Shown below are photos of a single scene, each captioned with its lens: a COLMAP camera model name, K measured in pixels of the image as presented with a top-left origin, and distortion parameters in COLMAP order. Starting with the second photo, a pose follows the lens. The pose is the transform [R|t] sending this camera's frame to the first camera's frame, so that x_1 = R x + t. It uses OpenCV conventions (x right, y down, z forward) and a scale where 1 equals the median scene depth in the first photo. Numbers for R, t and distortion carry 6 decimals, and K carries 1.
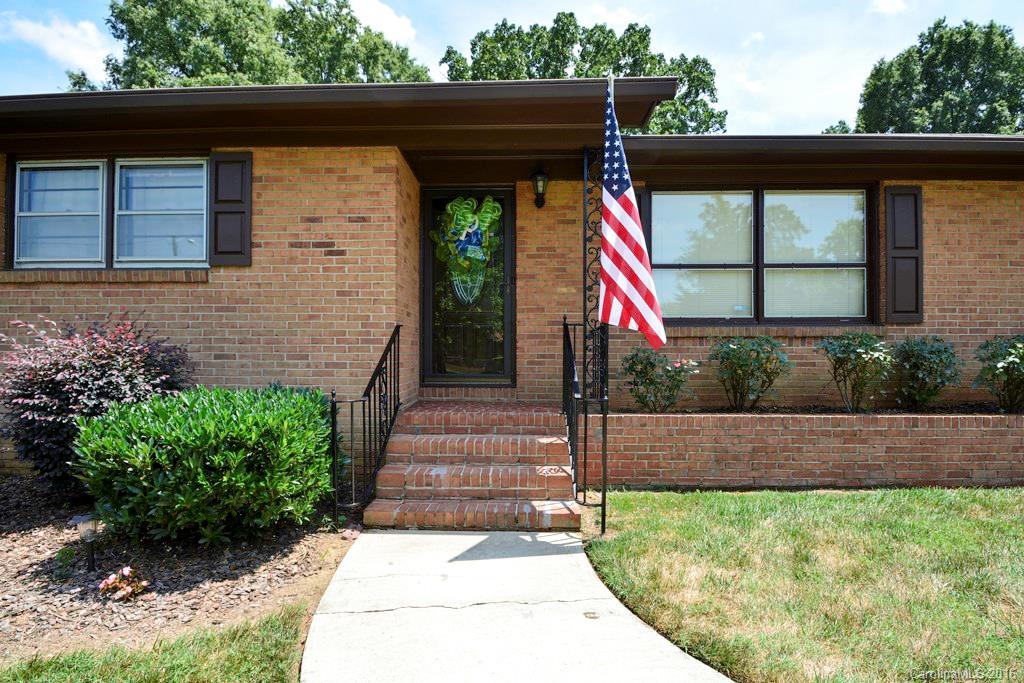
lens RADIAL K [[547.7, 0, 511.3], [0, 547.7, 347.1], [0, 0, 1]] dist [-0.002109, -0.011266]
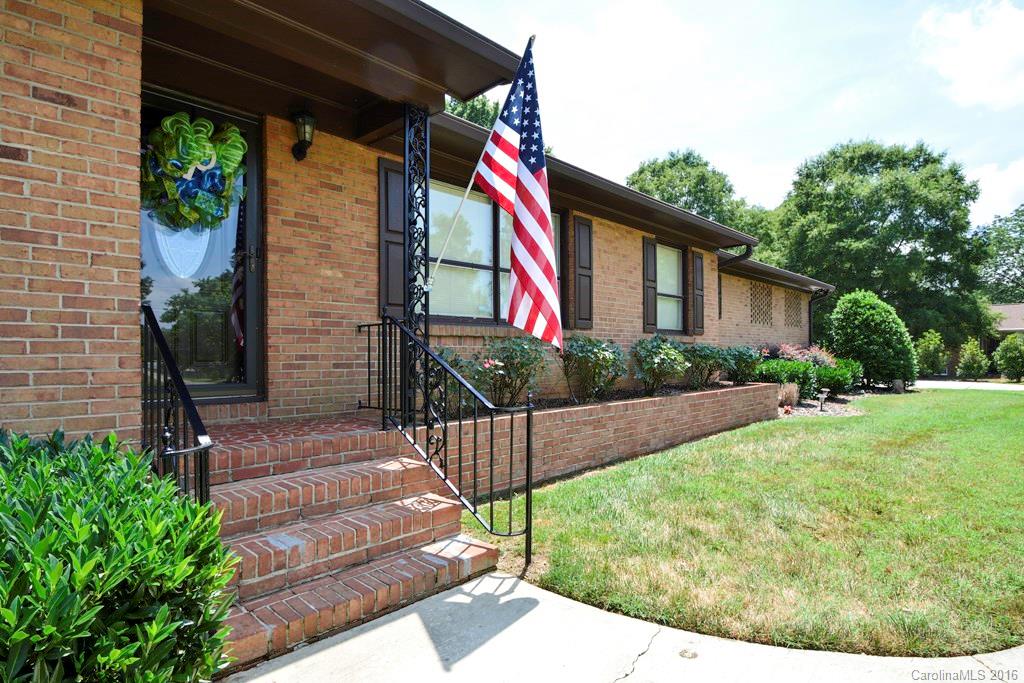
lens RADIAL K [[547.7, 0, 511.3], [0, 547.7, 347.1], [0, 0, 1]] dist [-0.002109, -0.011266]
pose [[0.672543, 0.004983, 0.740041, -0.313909], [-0.006730, 0.999977, -0.000617, 0.000947], [-0.740027, -0.004565, 0.672561, 0.283653]]
